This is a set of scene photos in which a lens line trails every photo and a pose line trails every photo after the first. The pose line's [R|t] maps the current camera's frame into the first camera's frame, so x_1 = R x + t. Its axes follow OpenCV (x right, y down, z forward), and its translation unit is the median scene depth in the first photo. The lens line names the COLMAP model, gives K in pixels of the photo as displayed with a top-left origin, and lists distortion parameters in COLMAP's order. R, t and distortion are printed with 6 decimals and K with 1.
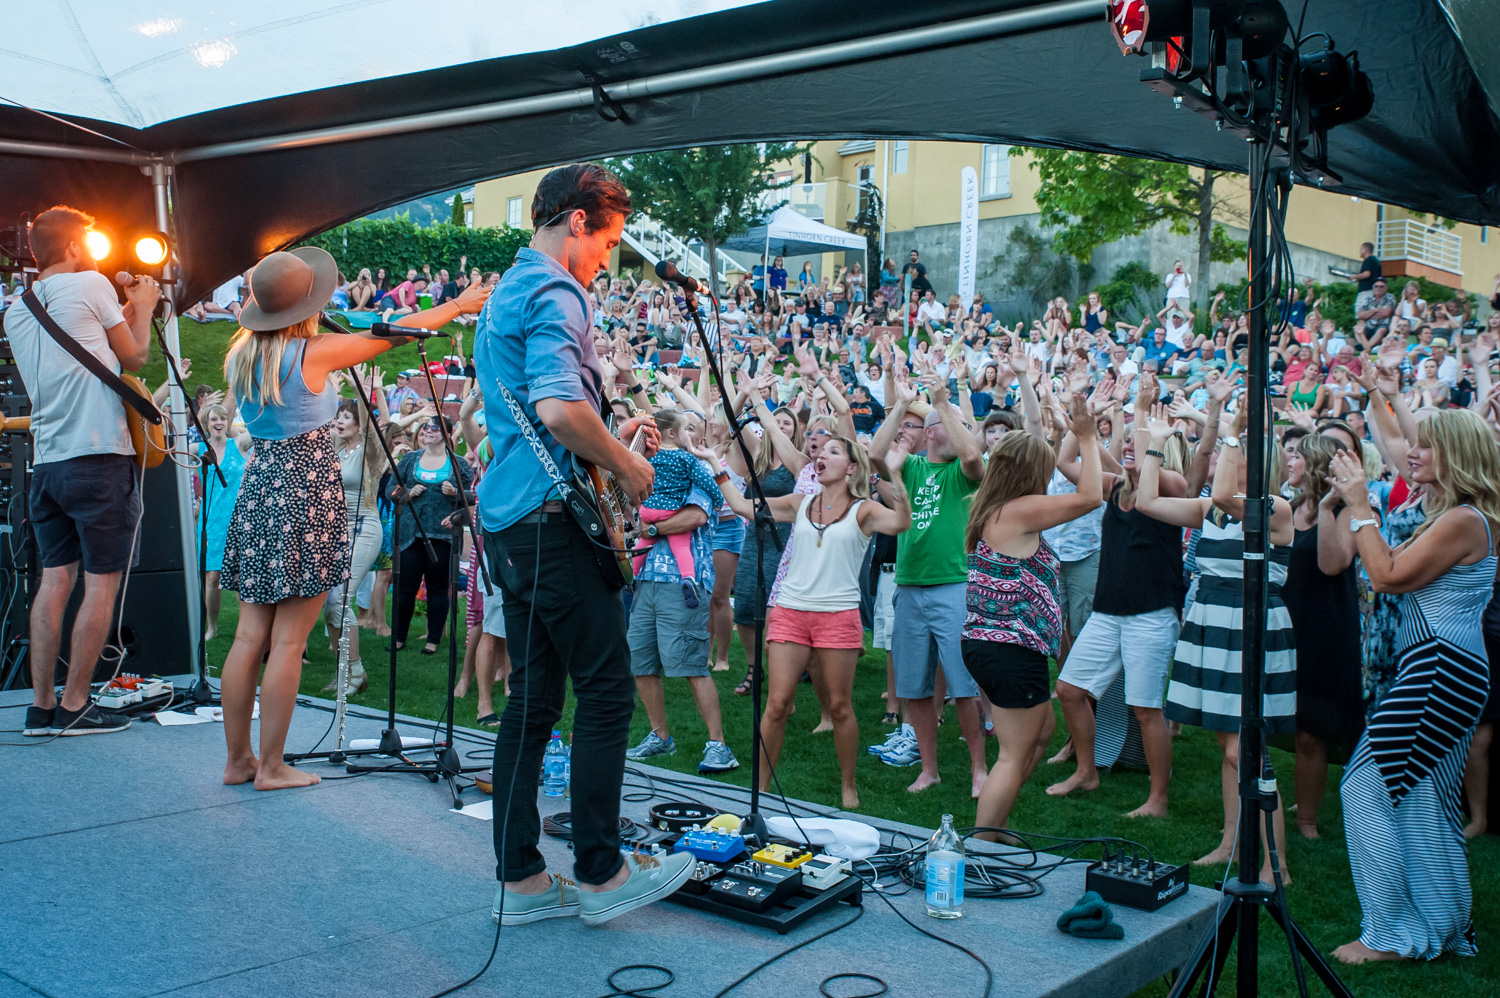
lens RADIAL K [[1515.5, 0, 754.4], [0, 1515.5, 500.9], [0, 0, 1]] dist [0.026970, 0.000000]
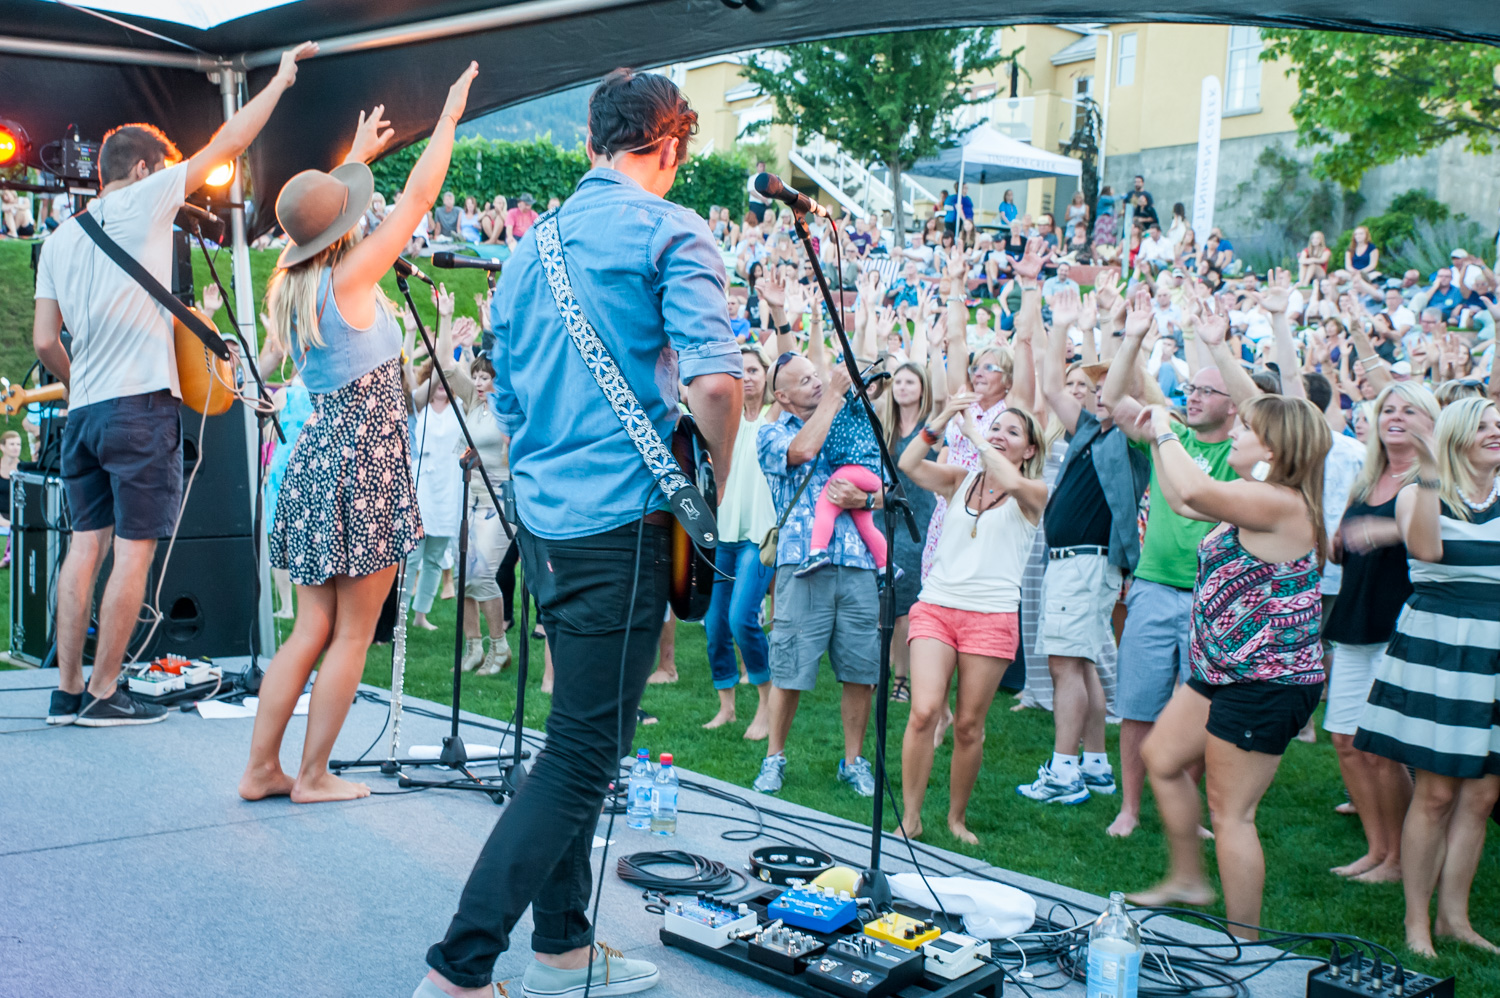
lens RADIAL K [[1579.6, 0, 757.9], [0, 1579.6, 474.8], [0, 0, 1]] dist [0.047978, 0.000000]
pose [[0.988168, 0.026431, -0.151079, 0.054996], [-0.024523, 0.999594, 0.014477, -0.011222], [0.151400, -0.010601, 0.988416, 0.155218]]
